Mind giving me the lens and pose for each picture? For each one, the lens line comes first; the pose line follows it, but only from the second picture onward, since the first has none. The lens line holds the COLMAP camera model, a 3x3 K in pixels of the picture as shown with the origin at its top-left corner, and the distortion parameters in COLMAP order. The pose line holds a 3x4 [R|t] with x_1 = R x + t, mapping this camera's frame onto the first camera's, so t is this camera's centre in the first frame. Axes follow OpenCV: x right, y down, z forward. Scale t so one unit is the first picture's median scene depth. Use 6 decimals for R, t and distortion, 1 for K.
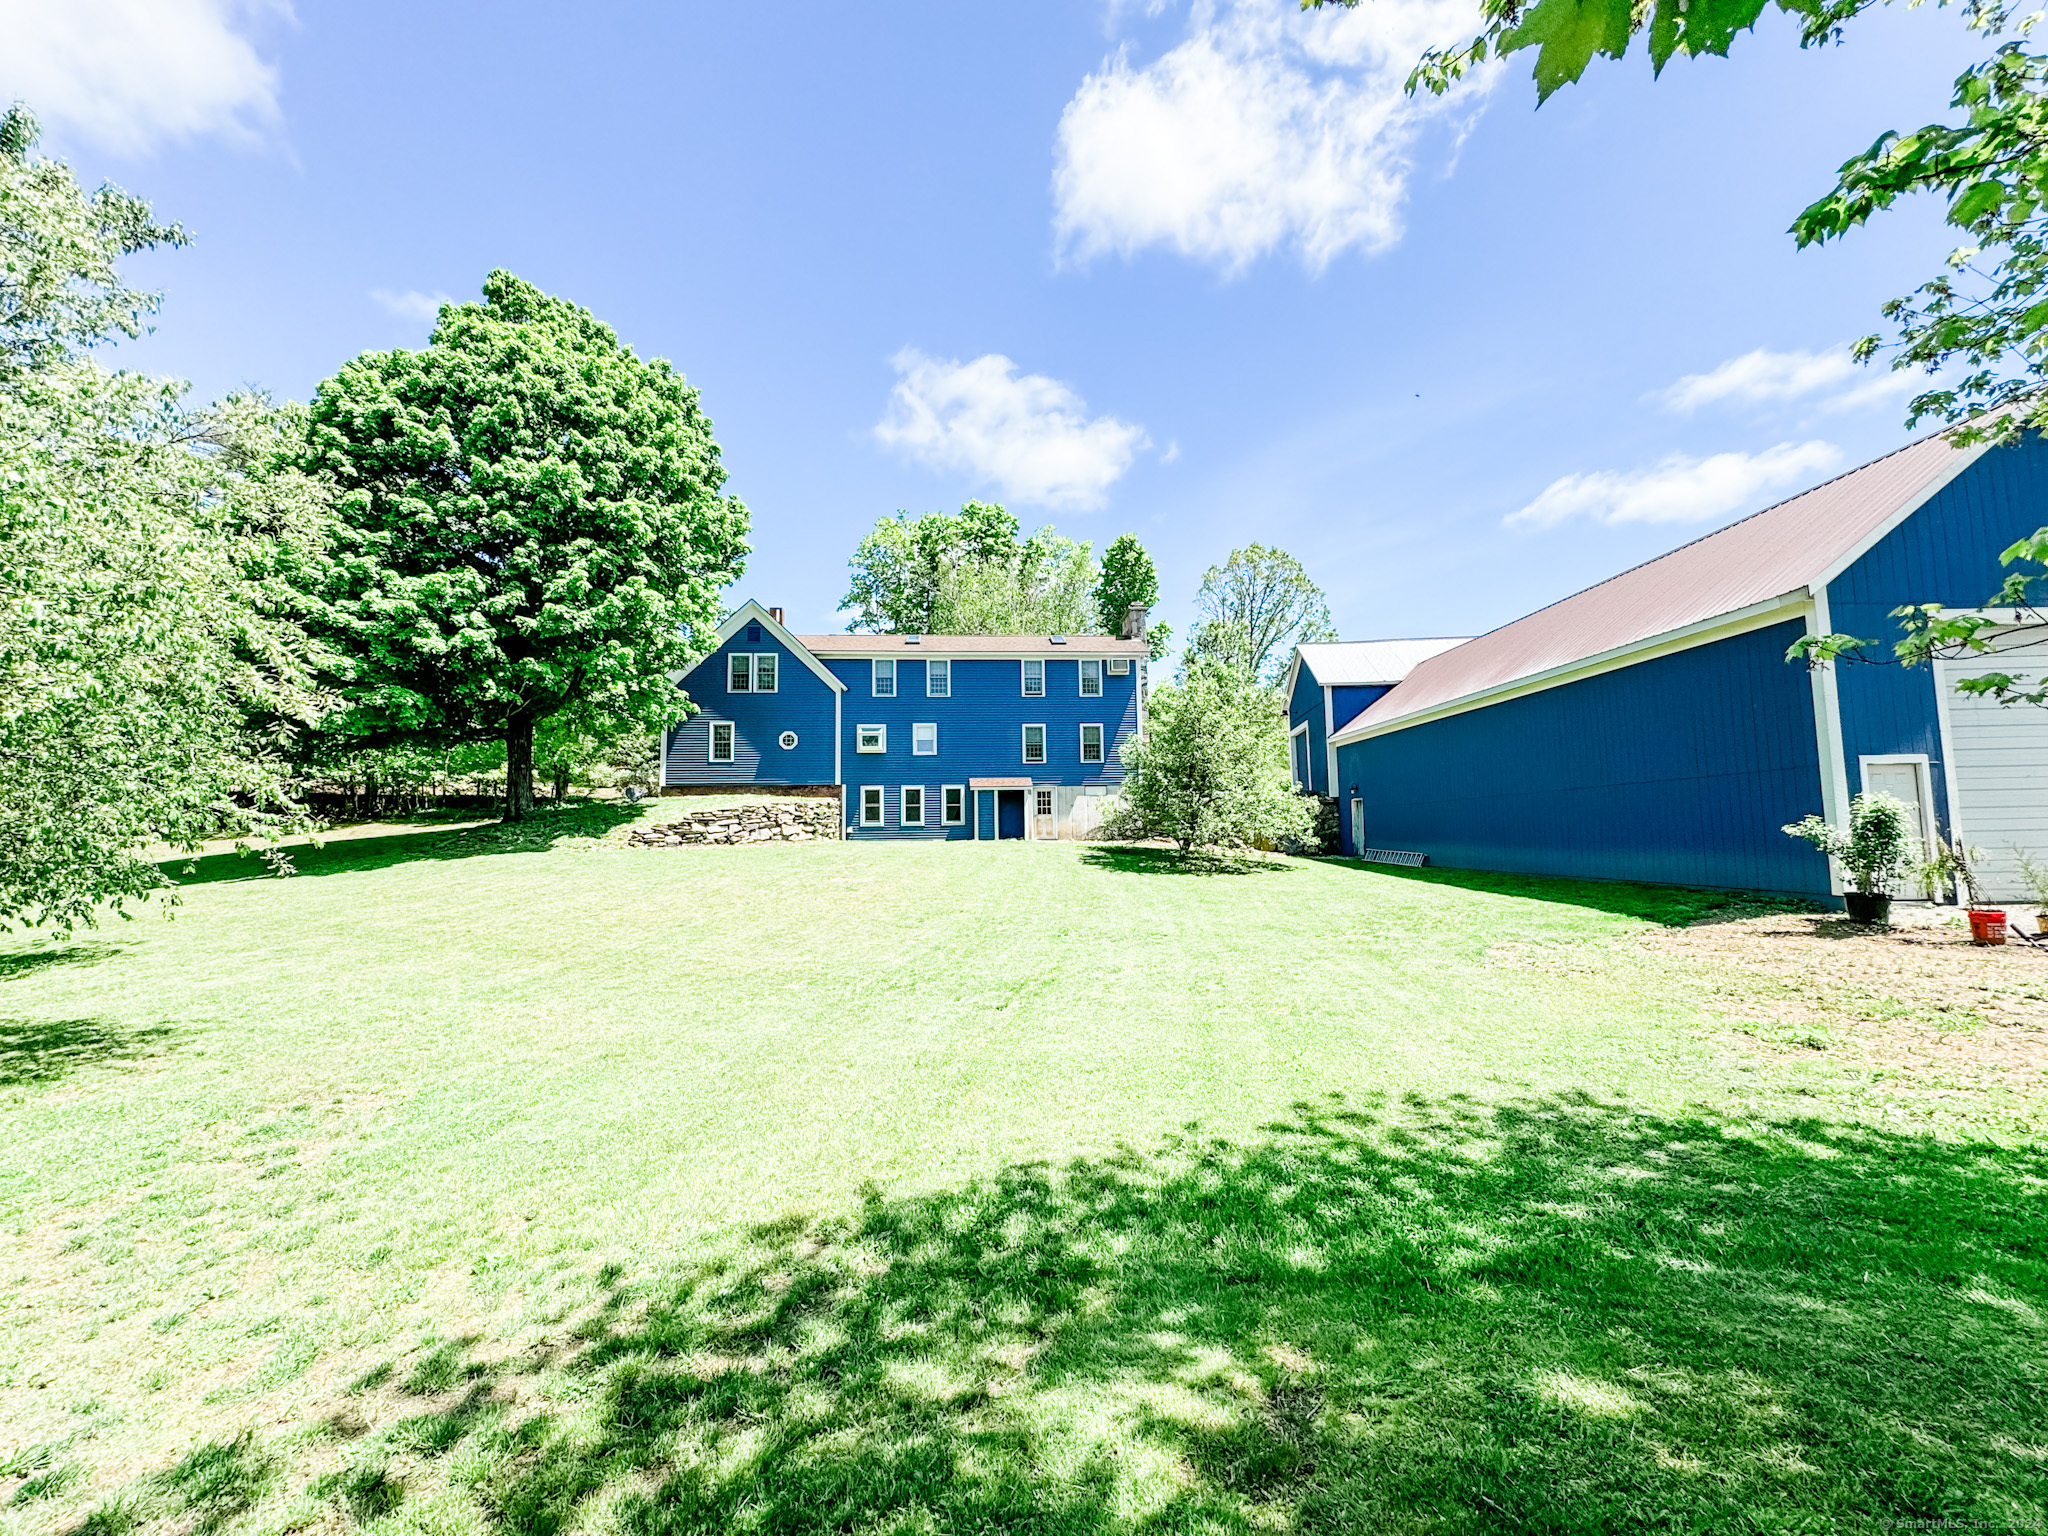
lens RADIAL K [[817.3, 0, 1018.2], [0, 817.3, 768.7], [0, 0, 1]] dist [-0.001428, 0.000348]
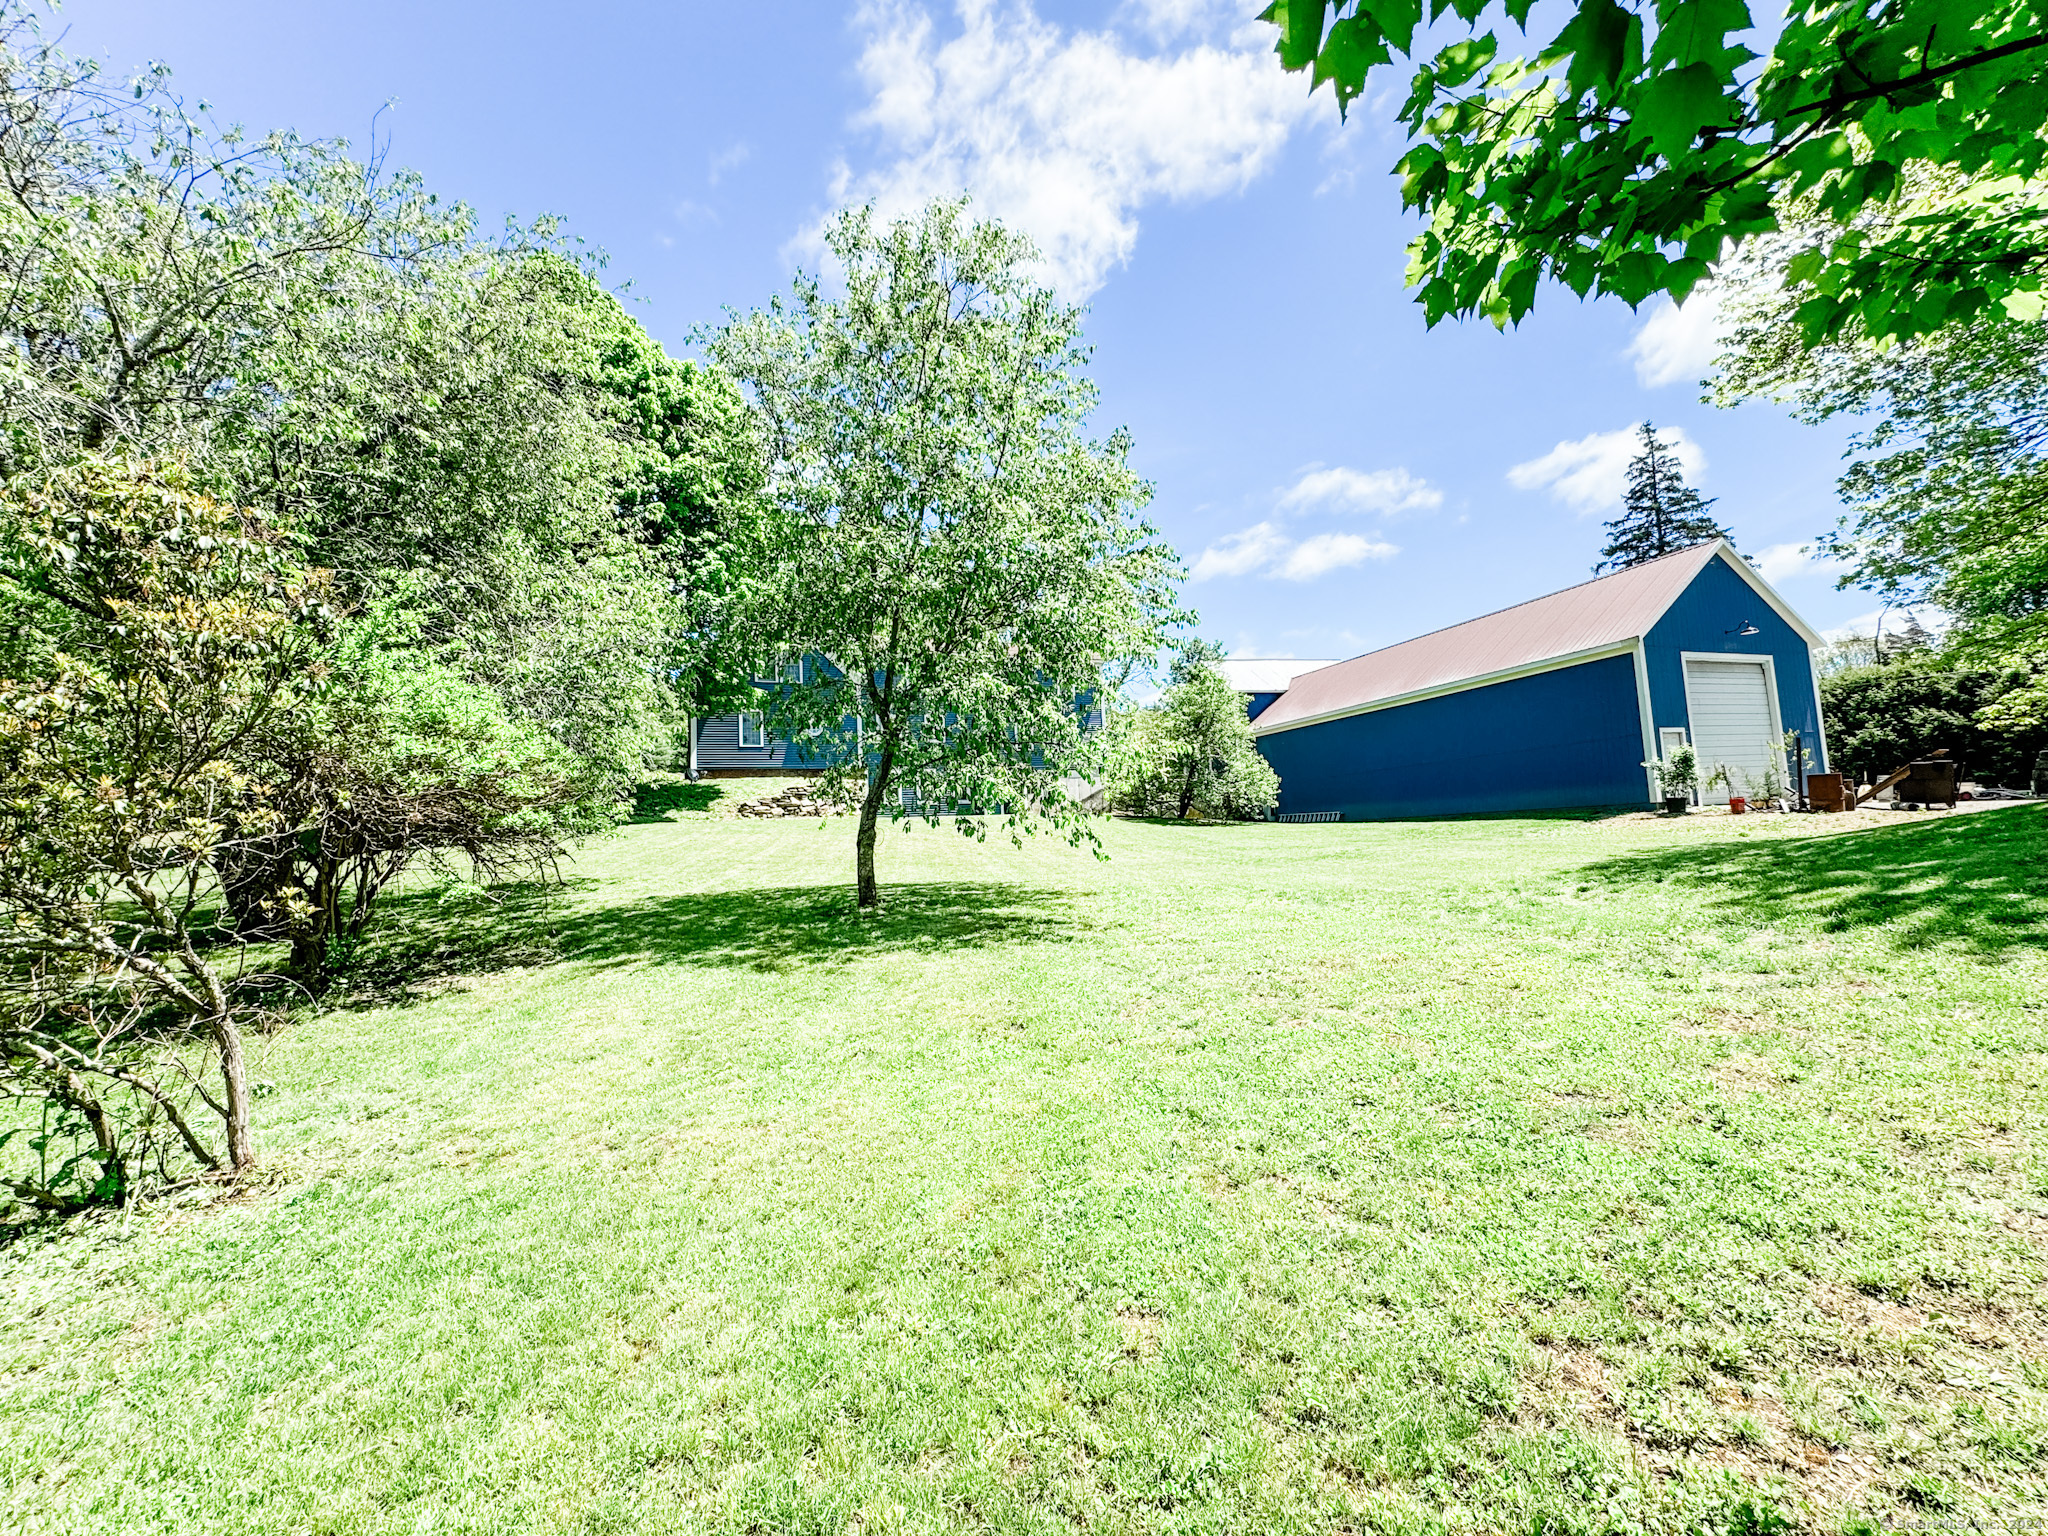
lens RADIAL K [[817.3, 0, 1018.2], [0, 817.3, 768.7], [0, 0, 1]] dist [-0.001428, 0.000348]
pose [[0.945044, -0.004346, 0.326915, -0.959366], [0.007092, 0.999949, -0.007210, 0.079563], [-0.326867, 0.009132, 0.945026, -0.286209]]
